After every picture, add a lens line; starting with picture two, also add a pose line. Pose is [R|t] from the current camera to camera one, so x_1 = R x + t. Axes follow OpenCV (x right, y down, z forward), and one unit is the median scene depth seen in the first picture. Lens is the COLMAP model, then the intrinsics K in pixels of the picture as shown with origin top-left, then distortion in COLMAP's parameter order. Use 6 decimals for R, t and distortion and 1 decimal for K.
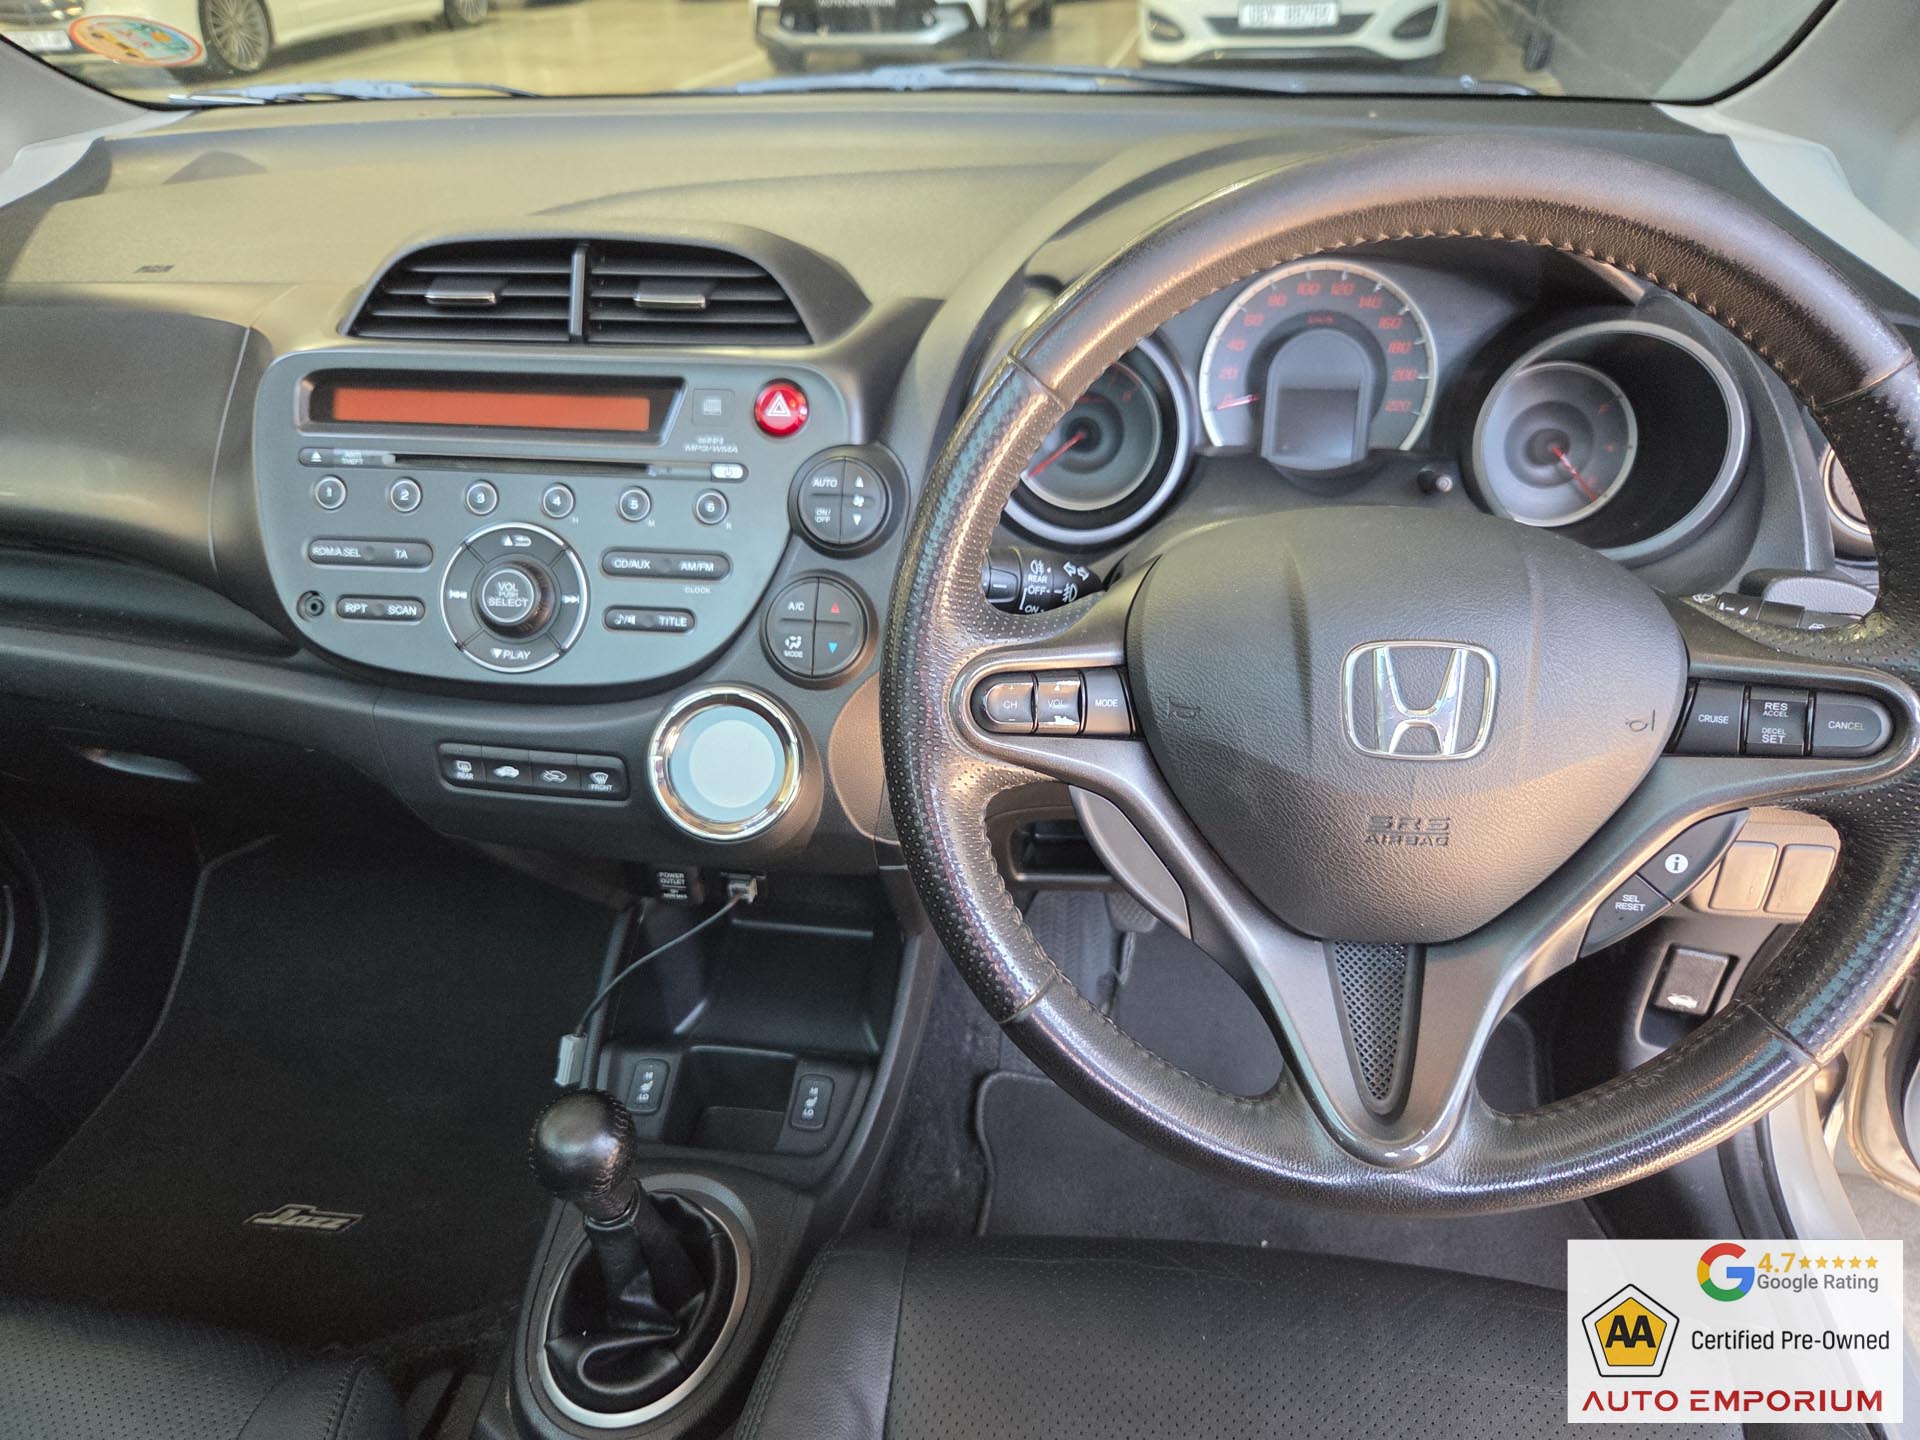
lens RADIAL K [[1316.9, 0, 958.5], [0, 1316.9, 729.5], [0, 0, 1]] dist [0.045989, -0.058562]
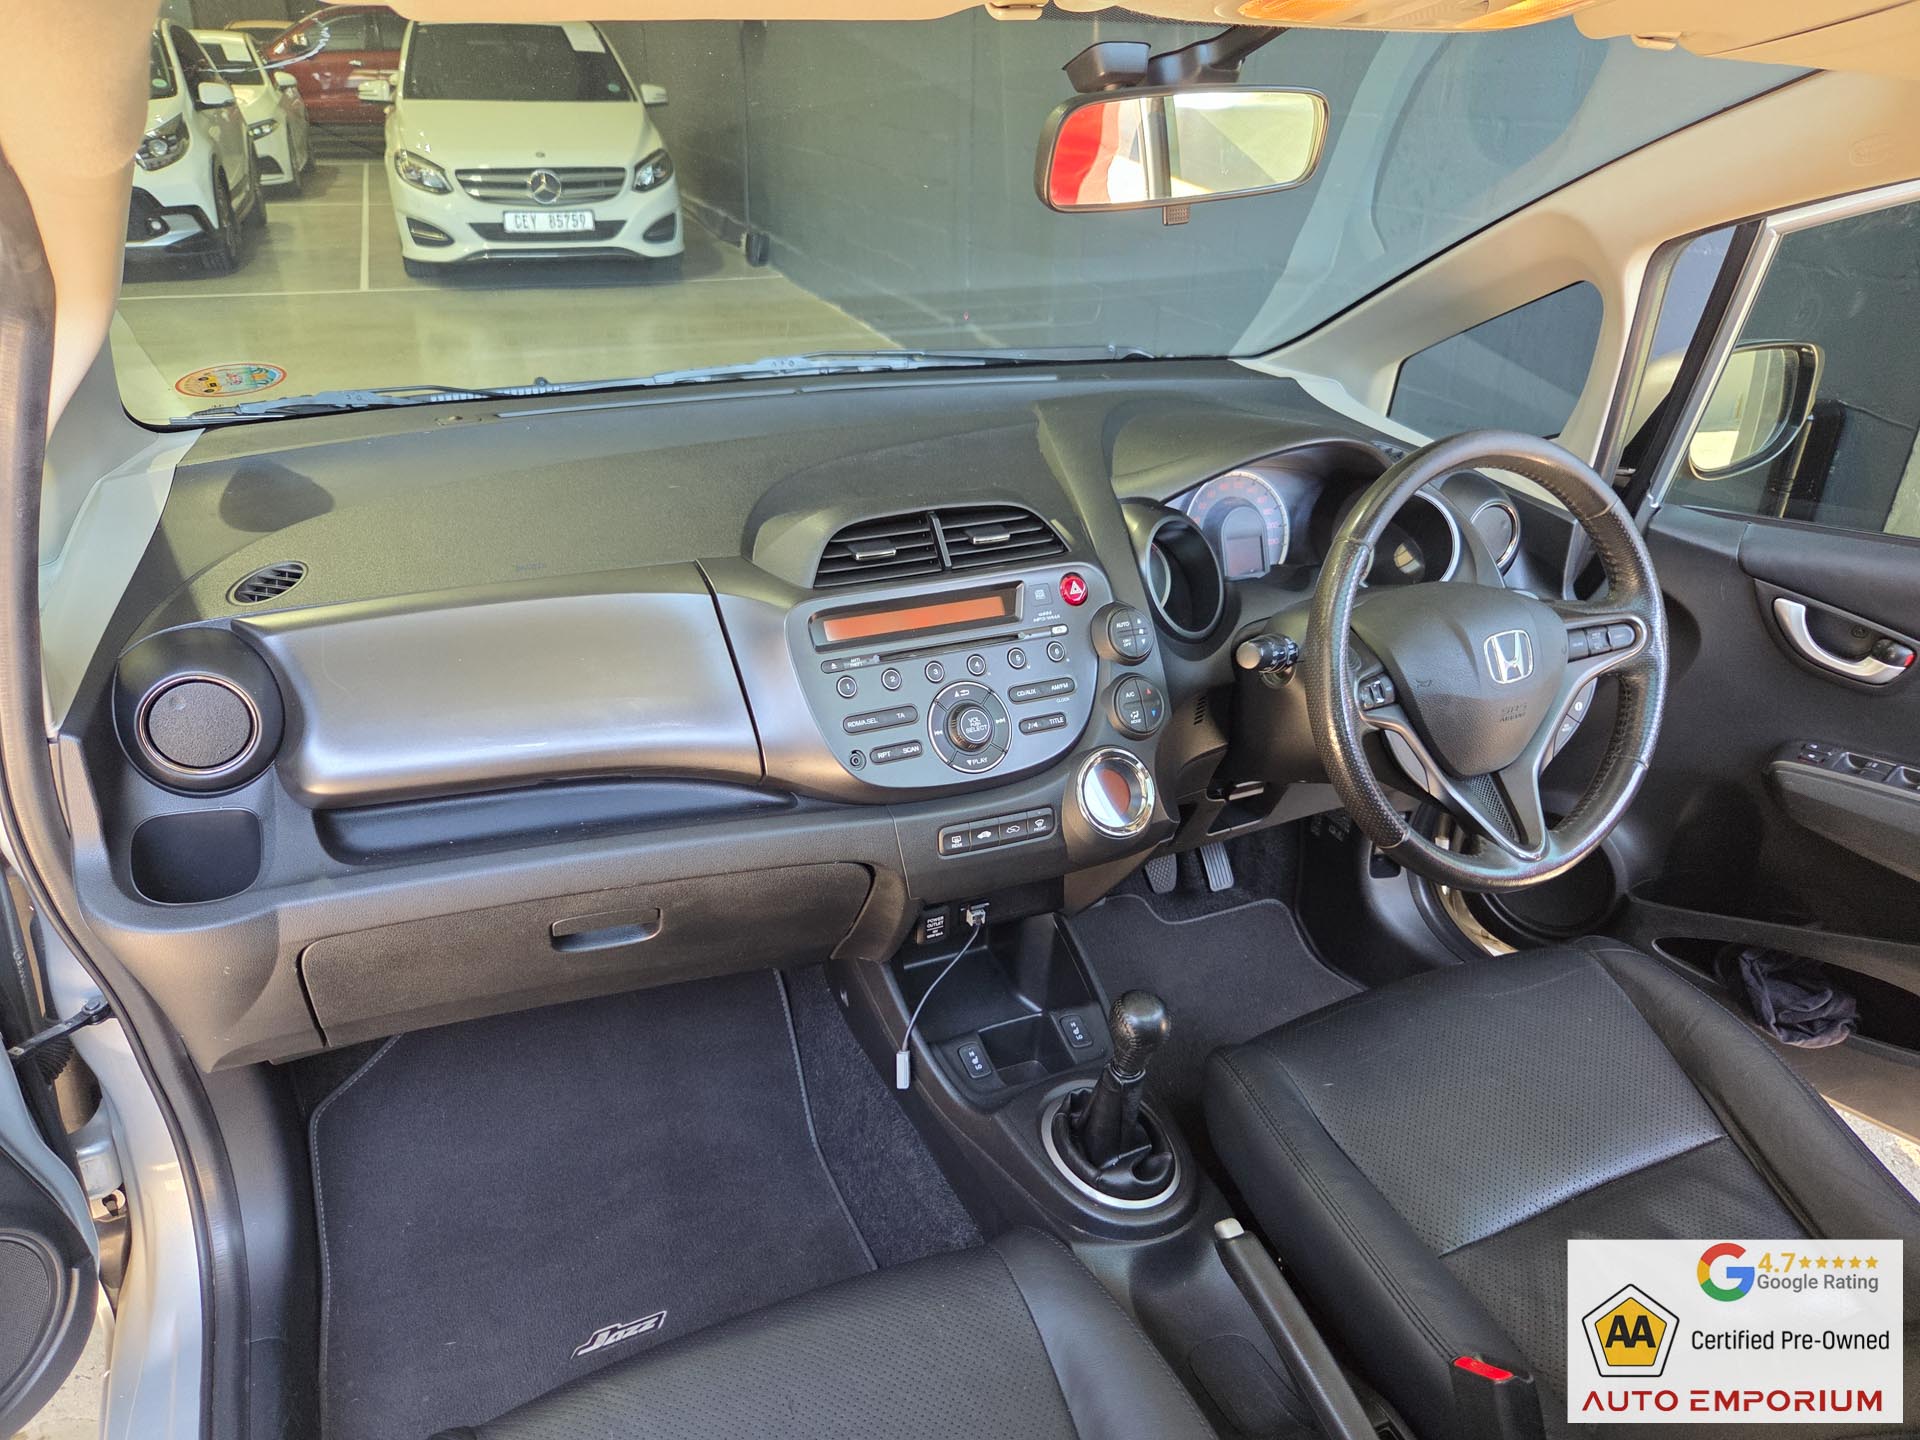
lens RADIAL K [[1278.3, 0, 968.5], [0, 1278.3, 727.2], [0, 0, 1]] dist [0.049814, -0.054639]
pose [[0.838155, -0.204665, 0.505577, -1.120024], [0.257303, 0.965673, -0.035643, -0.044660], [-0.480927, 0.159961, 0.862045, -0.341545]]
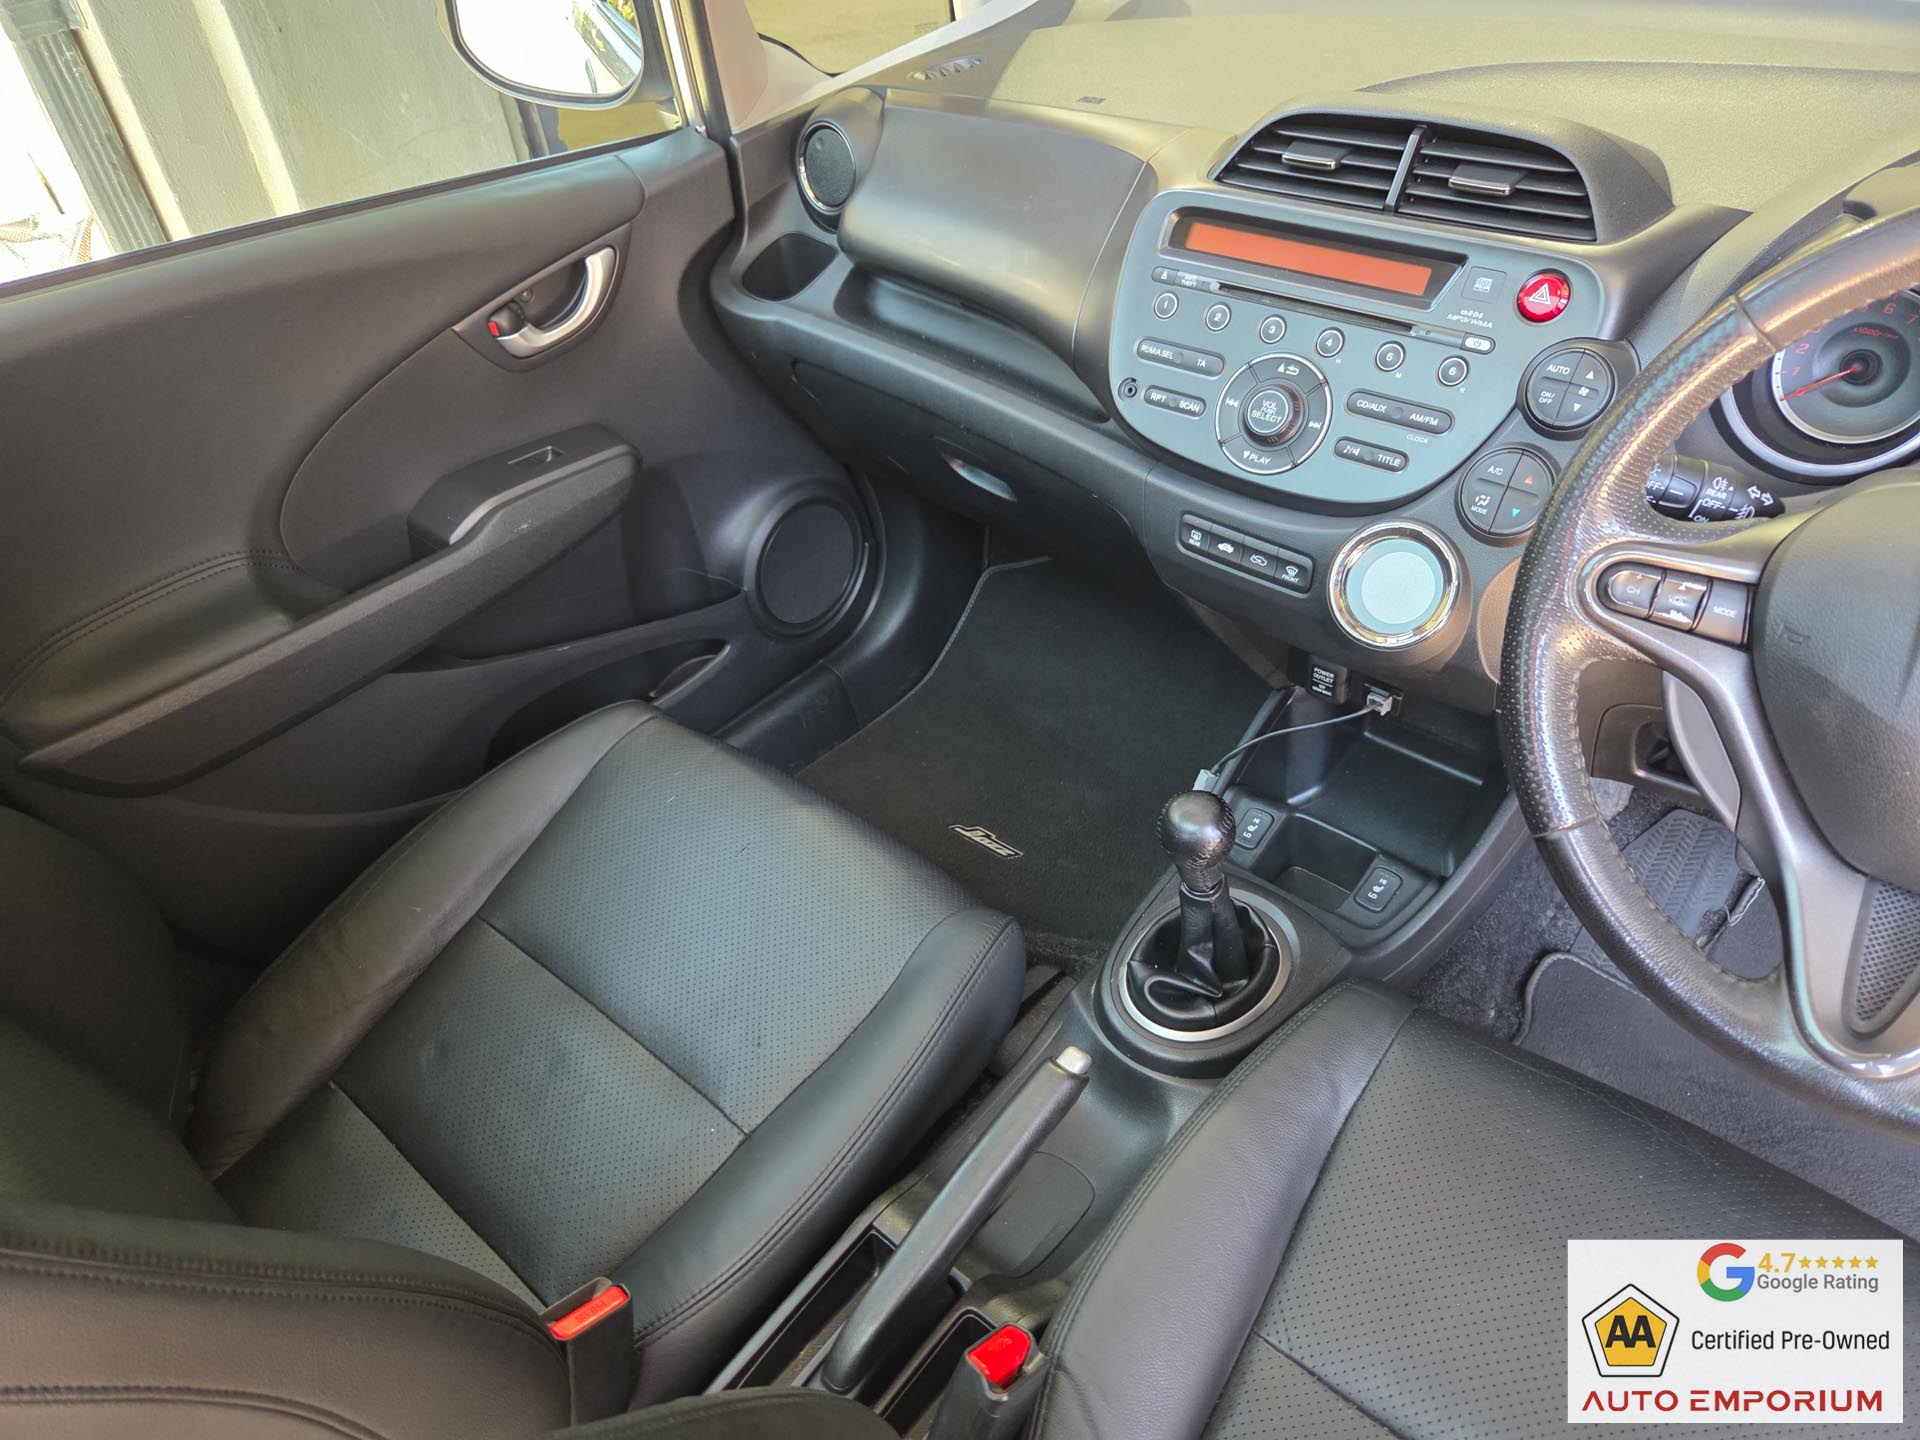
lens RADIAL K [[1303.1, 0, 971.5], [0, 1303.1, 735.4], [0, 0, 1]] dist [0.055208, -0.048839]
pose [[0.834691, 0.321229, -0.447329, 0.082560], [-0.258424, 0.945744, 0.196939, 0.018378], [0.486322, -0.048783, 0.872417, -0.245871]]
